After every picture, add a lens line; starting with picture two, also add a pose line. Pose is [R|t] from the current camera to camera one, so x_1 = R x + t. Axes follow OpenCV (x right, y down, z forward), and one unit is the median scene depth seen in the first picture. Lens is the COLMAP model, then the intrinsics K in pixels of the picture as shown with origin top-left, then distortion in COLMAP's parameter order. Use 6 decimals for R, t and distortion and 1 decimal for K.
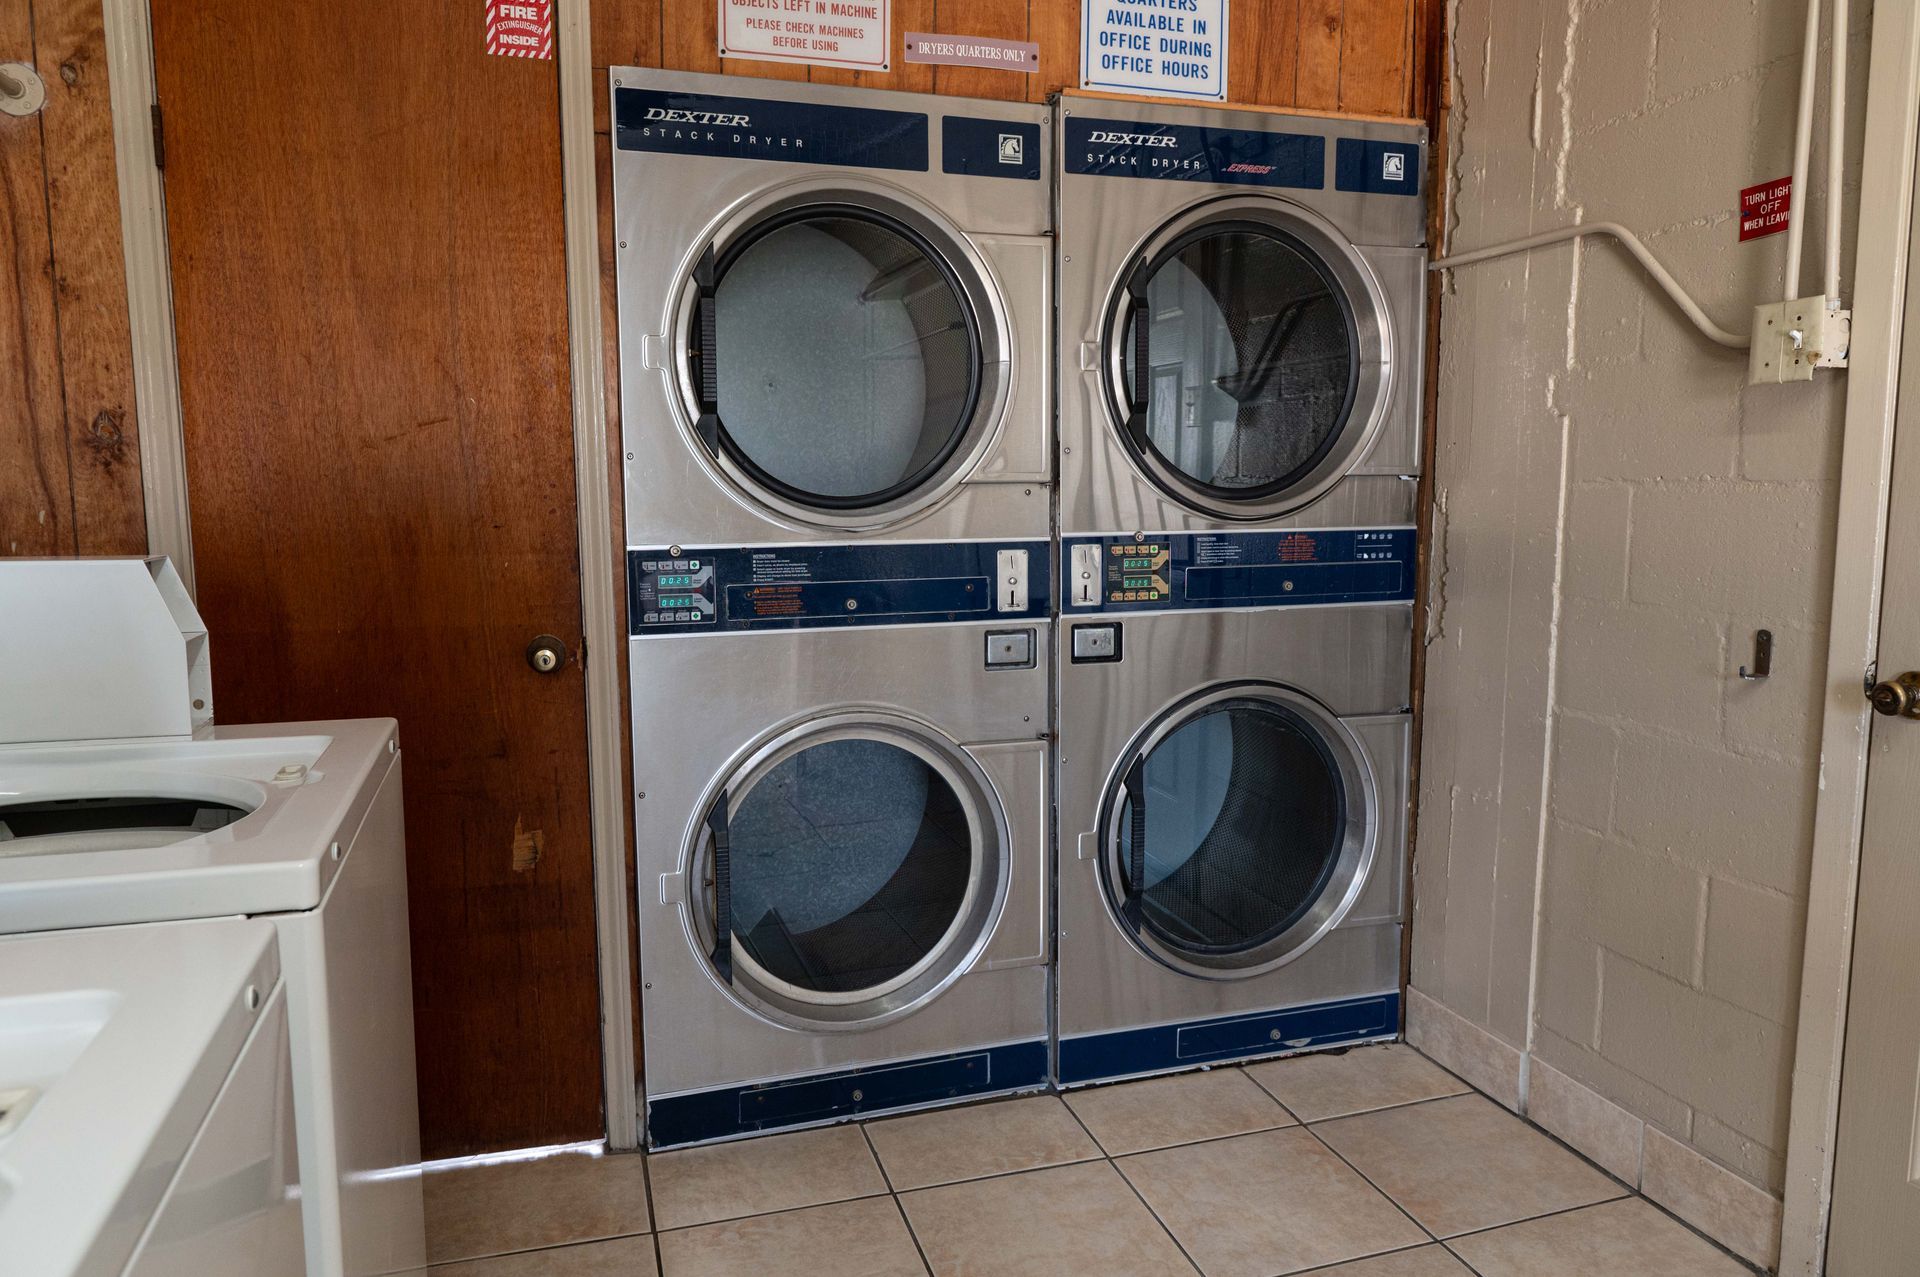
lens RADIAL K [[1292.4, 0, 963.8], [0, 1292.4, 641.5], [0, 0, 1]] dist [-0.012815, -0.001580]
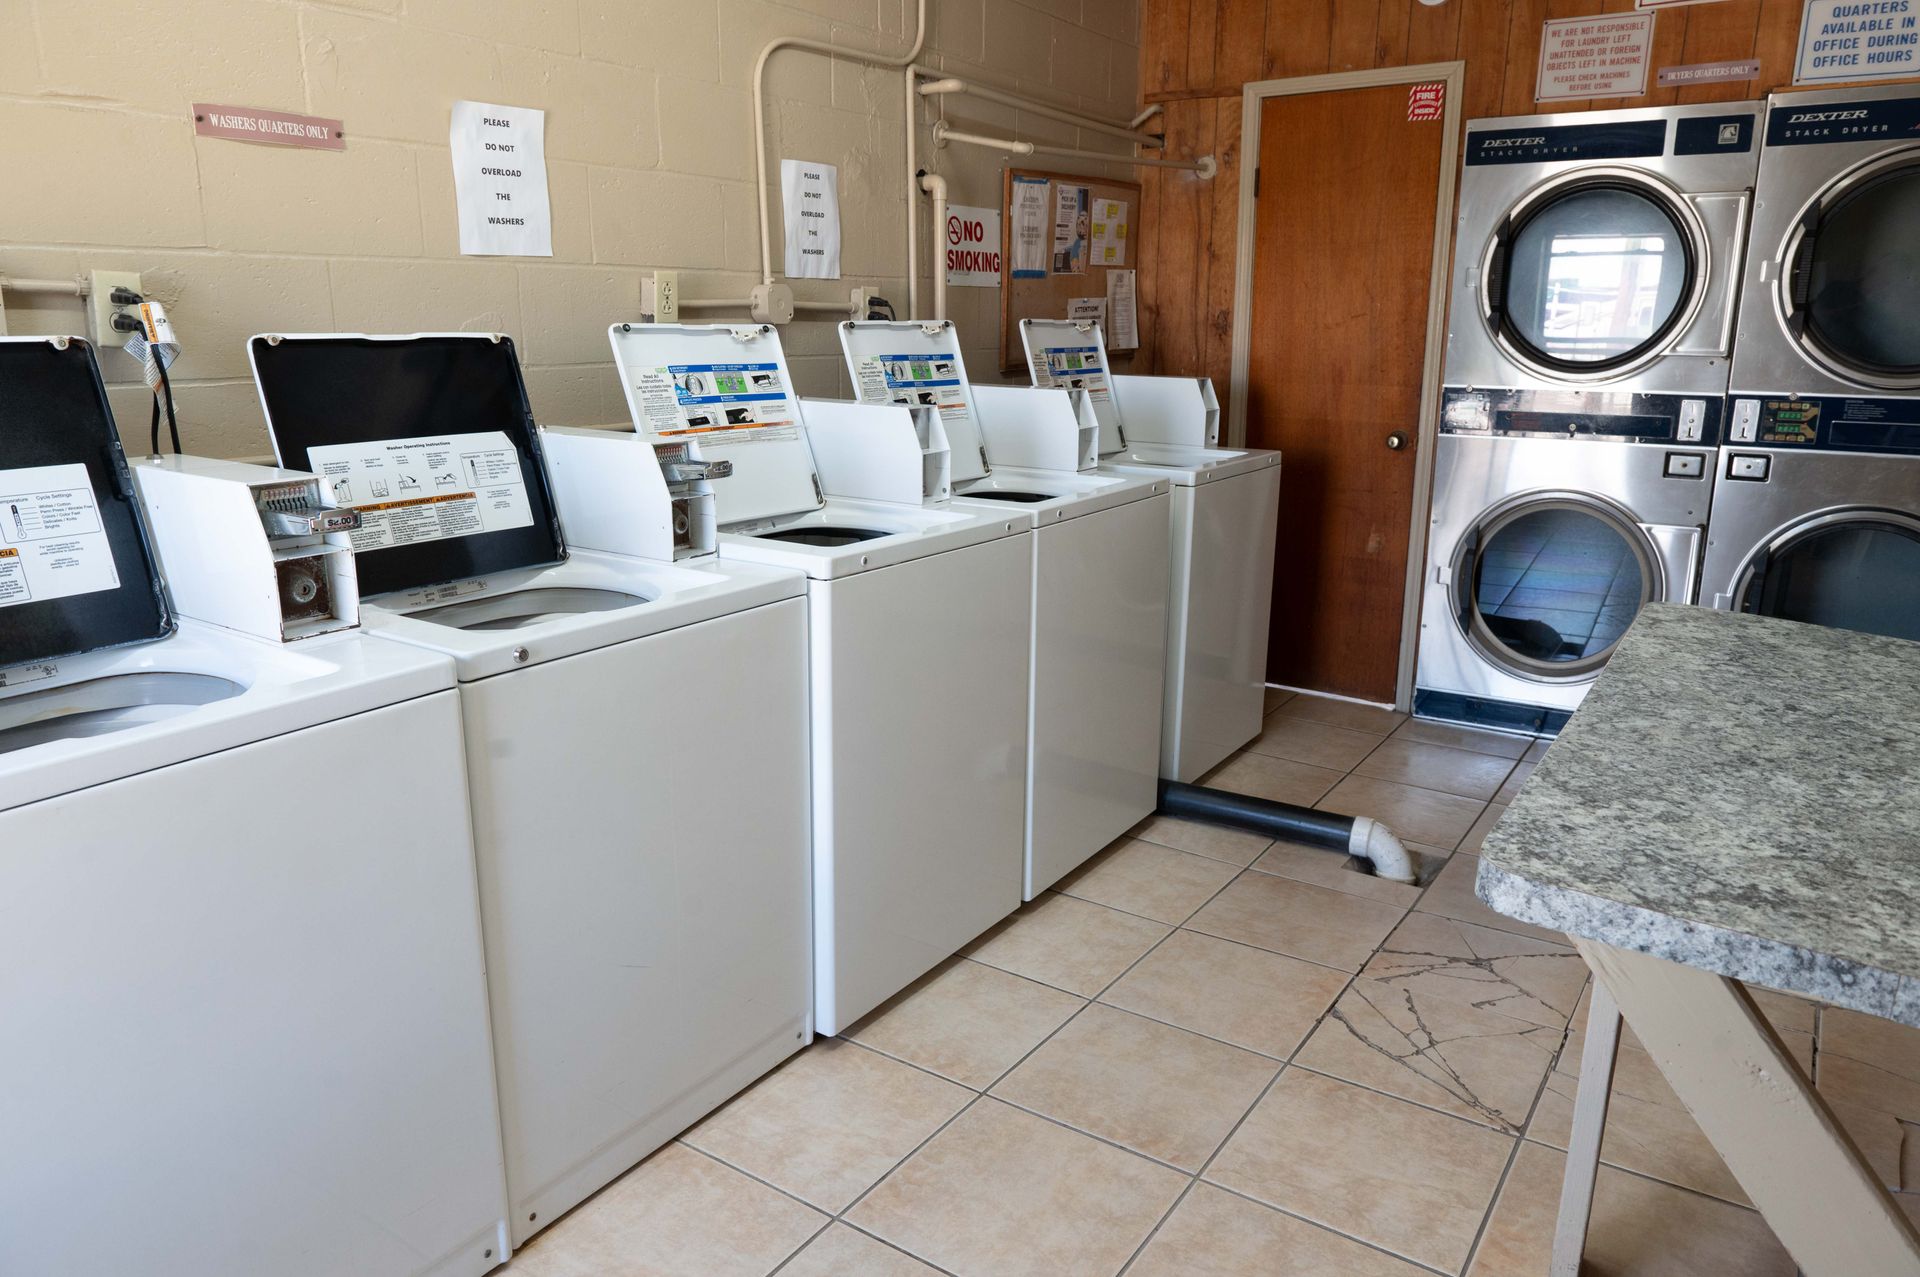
lens RADIAL K [[1292.4, 0, 965.1], [0, 1292.4, 647.1], [0, 0, 1]] dist [-0.012815, -0.001580]
pose [[0.634206, 0.201385, -0.746476, 0.737391], [-0.099170, 0.978696, 0.179779, 0.029254], [0.766778, -0.039989, 0.640666, -0.705363]]
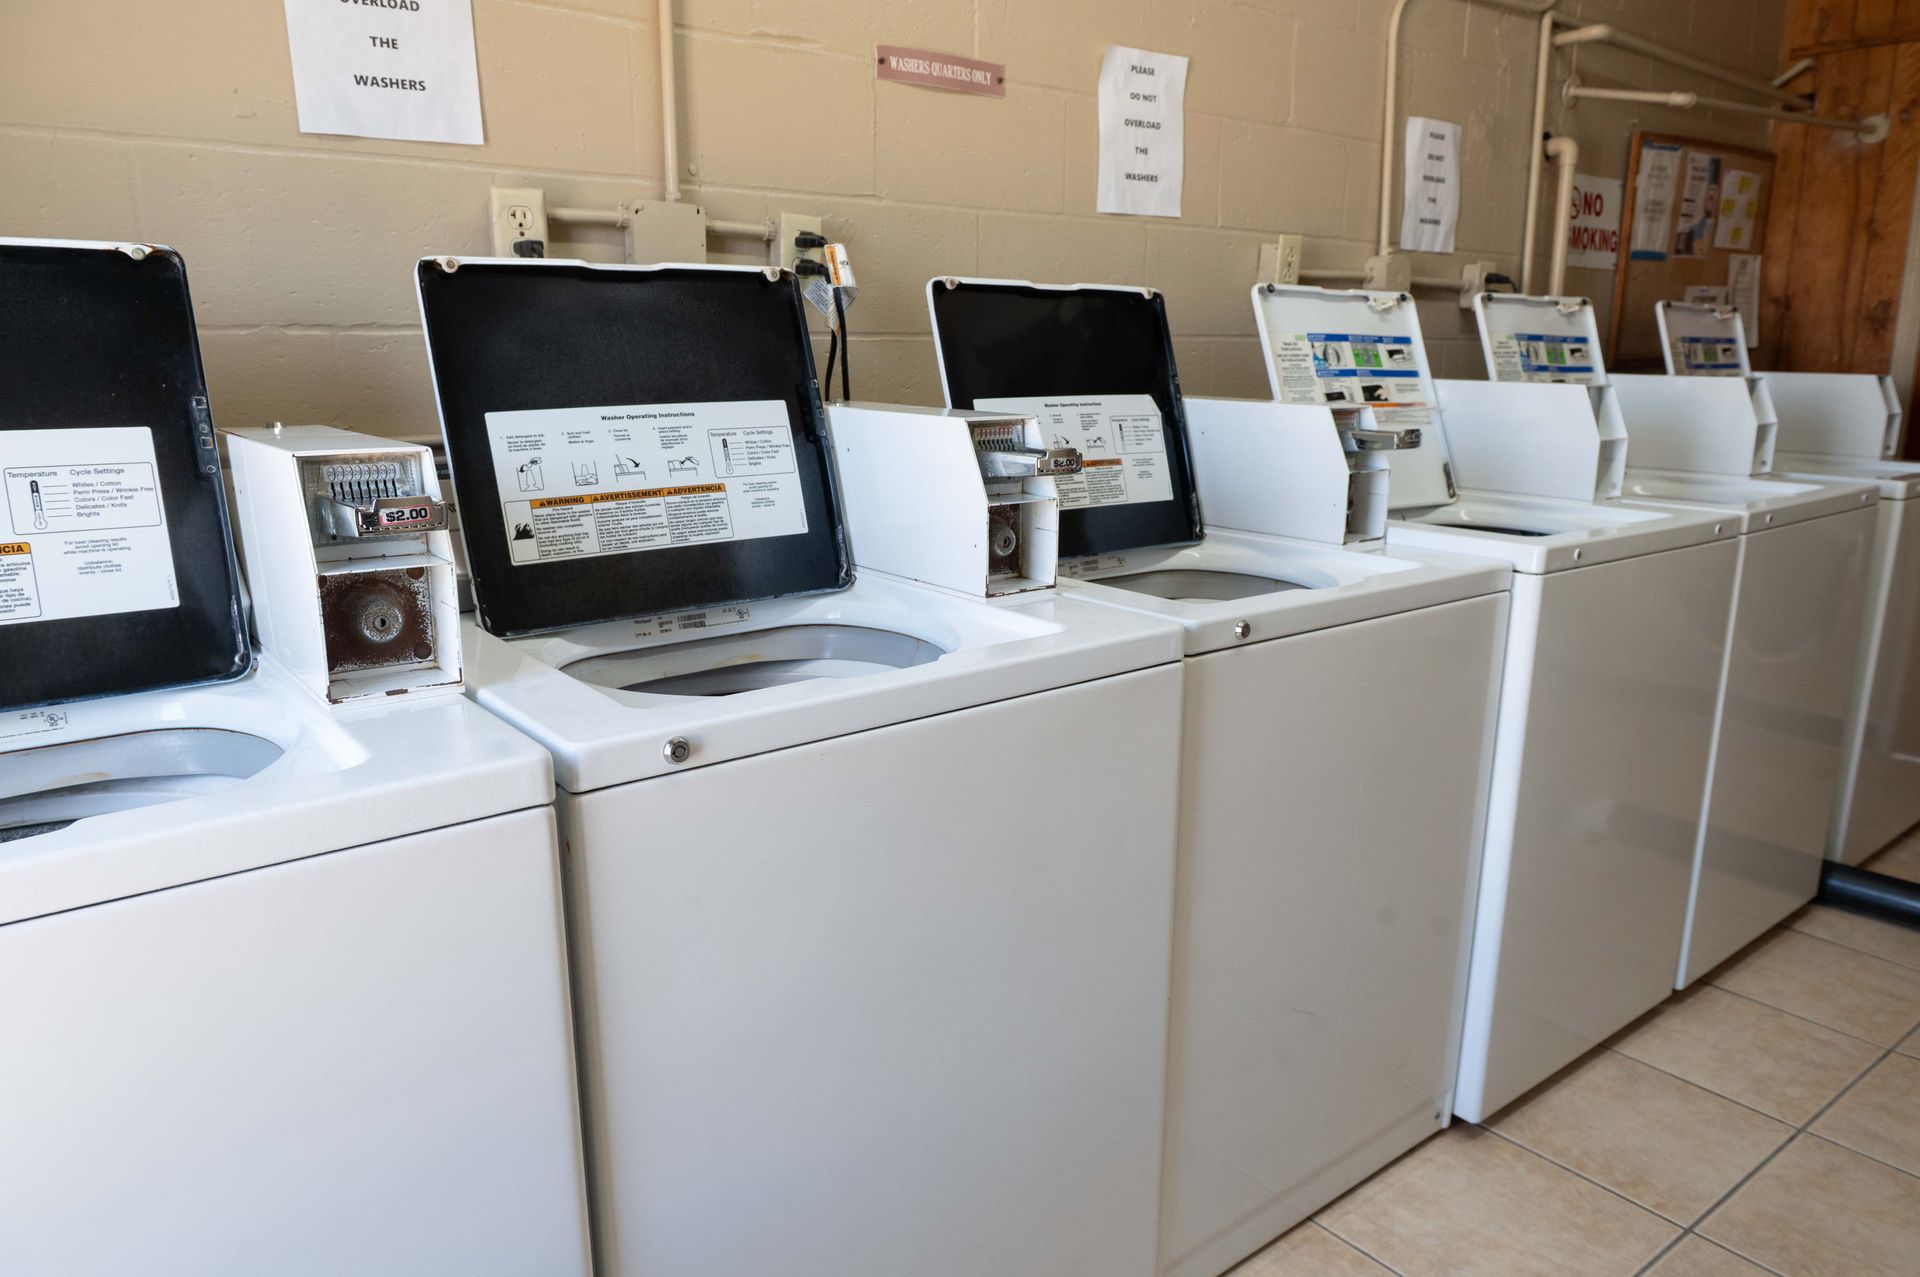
lens RADIAL K [[1292.4, 0, 974.1], [0, 1292.4, 649.0], [0, 0, 1]] dist [-0.012815, -0.001580]
pose [[0.367478, 0.218590, -0.903979, 0.551379], [-0.114405, 0.975230, 0.189311, 0.095166], [0.922969, 0.033852, 0.383383, -0.786347]]
